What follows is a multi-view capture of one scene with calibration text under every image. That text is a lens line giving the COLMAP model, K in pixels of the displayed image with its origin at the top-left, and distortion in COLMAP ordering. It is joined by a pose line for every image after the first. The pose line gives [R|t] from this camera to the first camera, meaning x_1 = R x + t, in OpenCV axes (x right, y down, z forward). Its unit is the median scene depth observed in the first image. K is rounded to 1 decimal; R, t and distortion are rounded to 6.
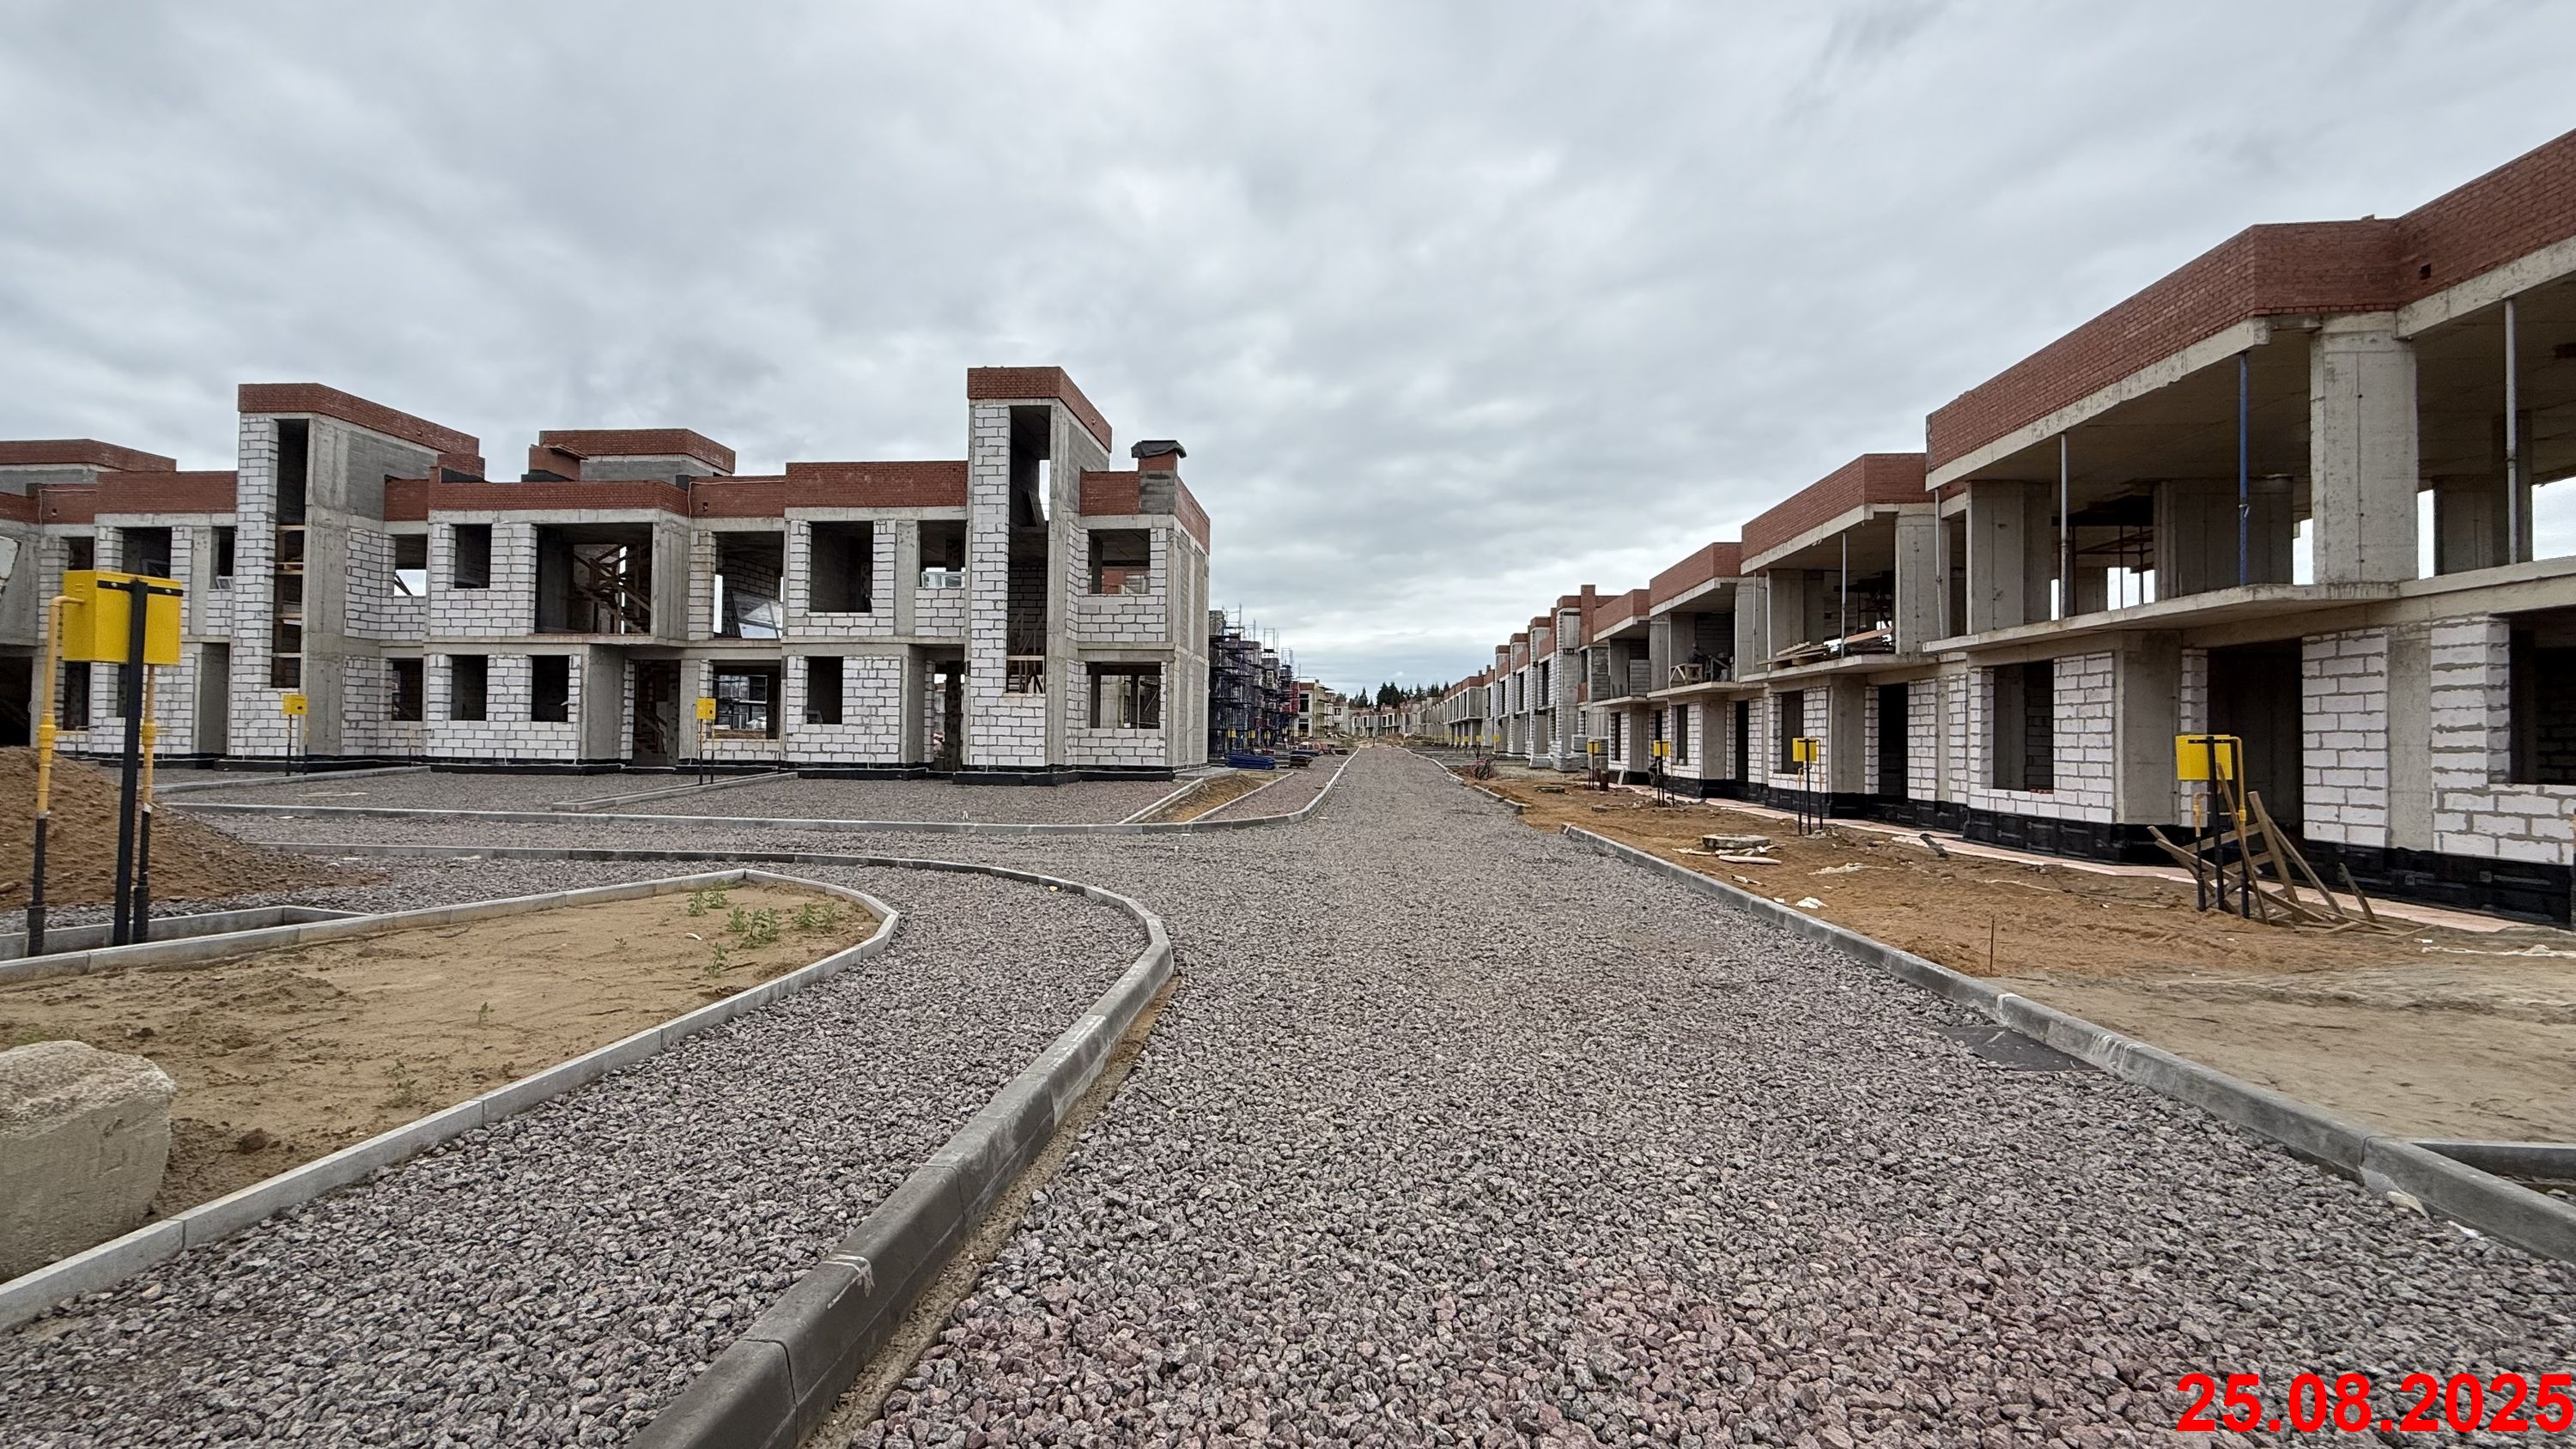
lens RADIAL K [[1028.0, 0, 1276.6], [0, 1028.0, 723.0], [0, 0, 1]] dist [-0.001539, -0.000635]
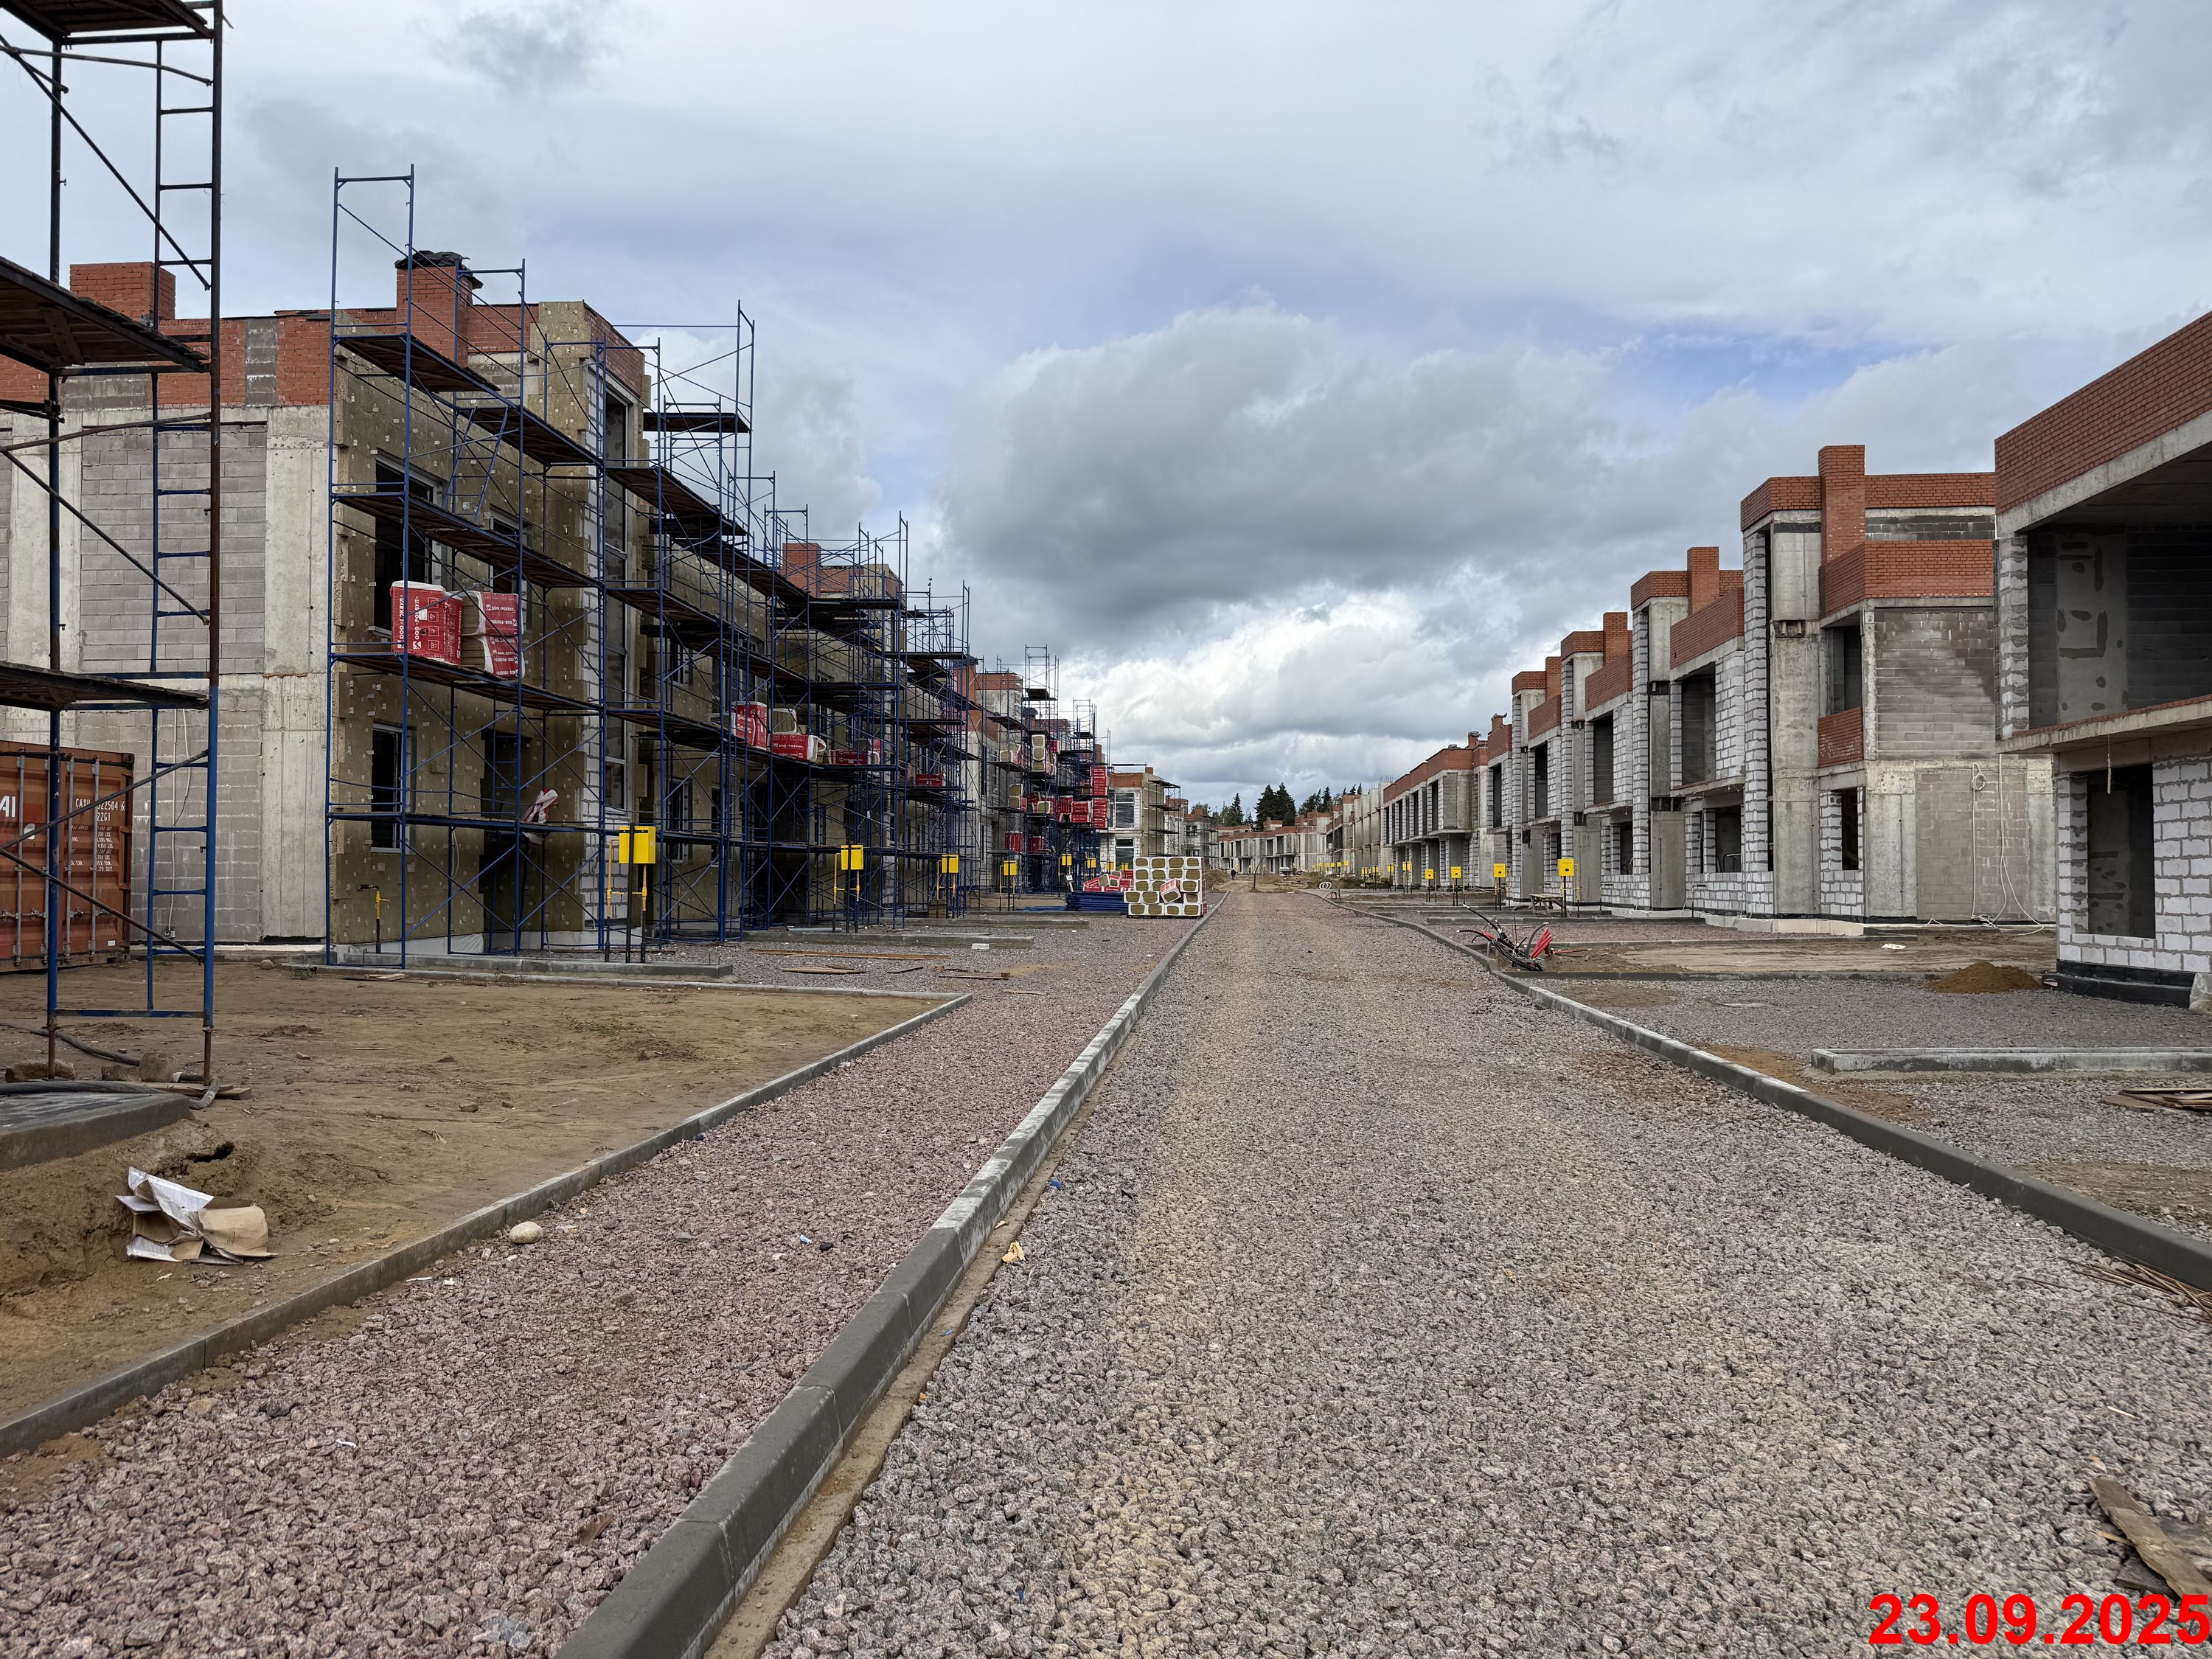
lens RADIAL K [[1575.2, 0, 1106.0], [0, 1575.2, 829.5], [0, 0, 1]] dist [0.001005, 0.001223]
pose [[0.999985, -0.005298, 0.001681, 0.019014], [0.005322, 0.999879, -0.014634, 0.003869], [-0.001603, 0.014643, 0.999892, 0.207220]]
